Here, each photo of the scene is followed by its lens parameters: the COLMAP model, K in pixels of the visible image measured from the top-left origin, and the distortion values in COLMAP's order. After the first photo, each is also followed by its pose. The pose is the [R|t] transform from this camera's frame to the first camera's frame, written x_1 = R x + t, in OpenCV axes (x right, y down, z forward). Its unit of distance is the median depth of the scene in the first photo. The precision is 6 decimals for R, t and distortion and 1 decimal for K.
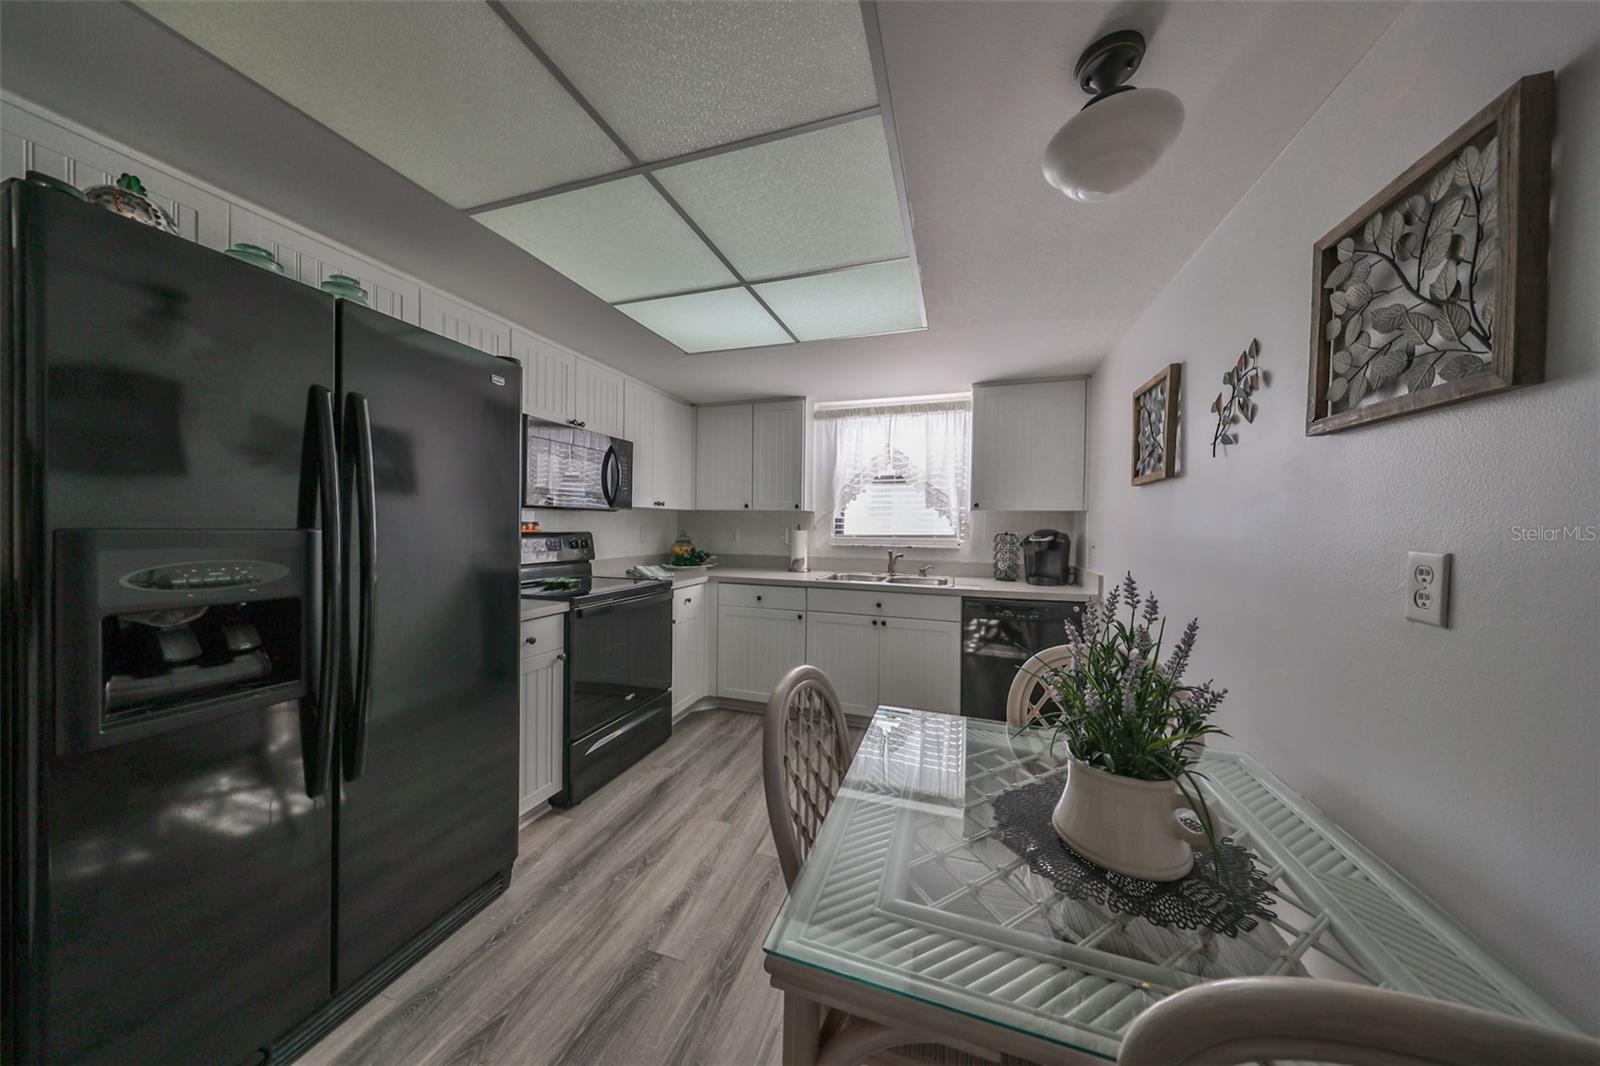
lens RADIAL K [[491.1, 0, 795.8], [0, 491.1, 533.7], [0, 0, 1]] dist [0.008474, -0.000020]
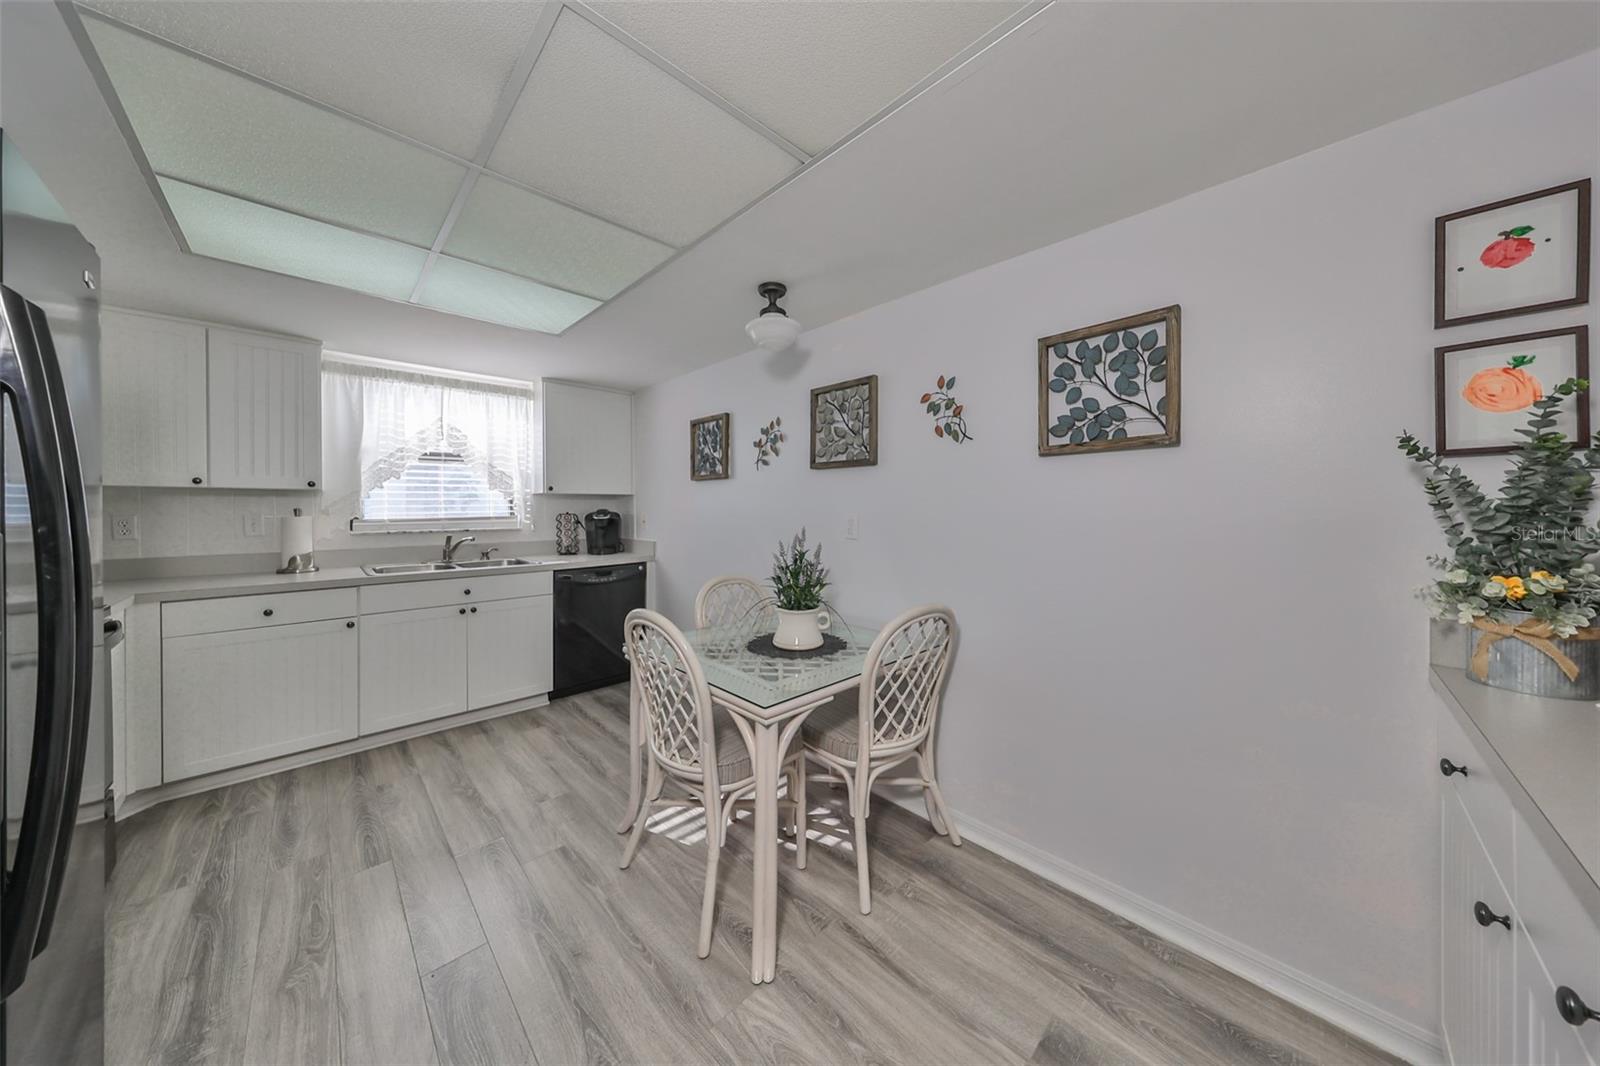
lens RADIAL K [[496.4, 0, 818.1], [0, 496.4, 512.9], [0, 0, 1]] dist [-0.012026, 0.000011]
pose [[0.437312, -0.021354, 0.899056, -0.391409], [0.023229, 0.999653, 0.012444, -0.003364], [-0.899010, 0.015442, 0.437656, -0.030044]]
